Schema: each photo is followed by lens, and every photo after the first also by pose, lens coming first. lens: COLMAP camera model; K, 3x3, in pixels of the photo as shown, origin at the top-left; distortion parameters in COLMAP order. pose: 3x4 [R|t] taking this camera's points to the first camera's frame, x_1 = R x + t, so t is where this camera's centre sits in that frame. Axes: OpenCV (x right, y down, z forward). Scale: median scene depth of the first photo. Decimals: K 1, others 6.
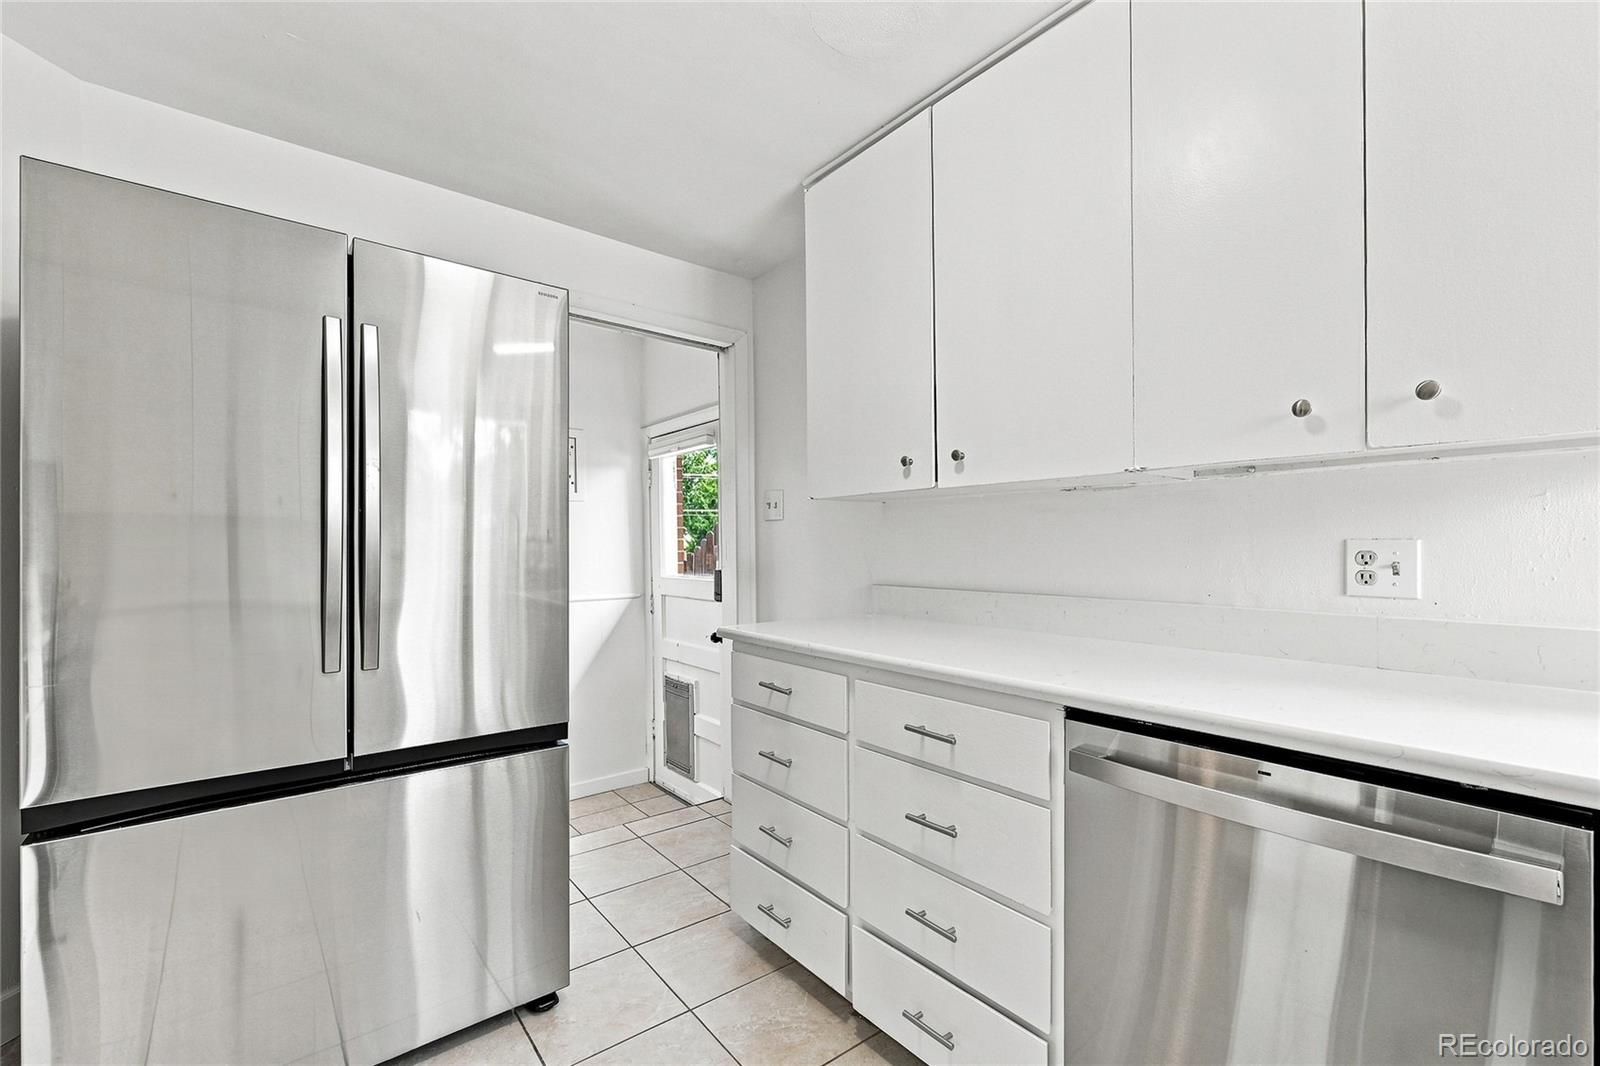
lens RADIAL K [[674.3, 0, 798.3], [0, 674.3, 540.5], [0, 0, 1]] dist [0.001948, 0.000071]
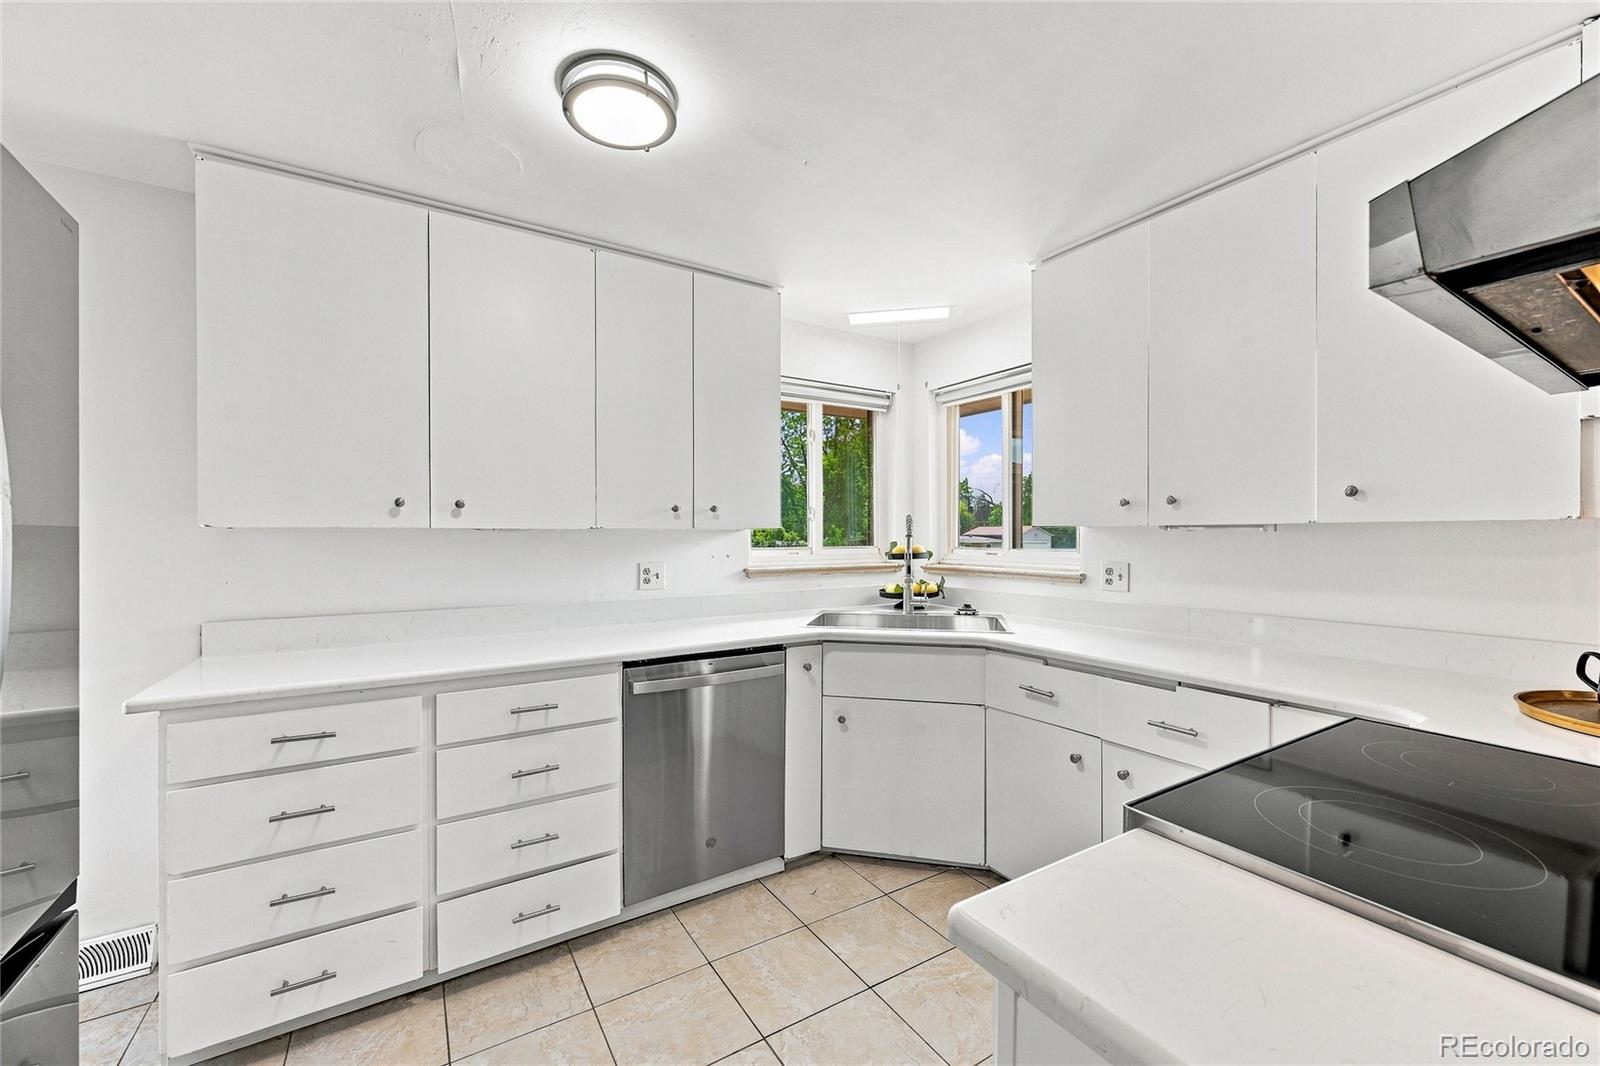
lens RADIAL K [[630.0, 0, 799.6], [0, 630.0, 537.4], [0, 0, 1]] dist [-0.000240, -0.000019]
pose [[0.103510, 0.004523, 0.994618, -1.098620], [0.000542, 0.999989, -0.004604, -0.072679], [-0.994628, 0.001016, 0.103507, 0.302520]]
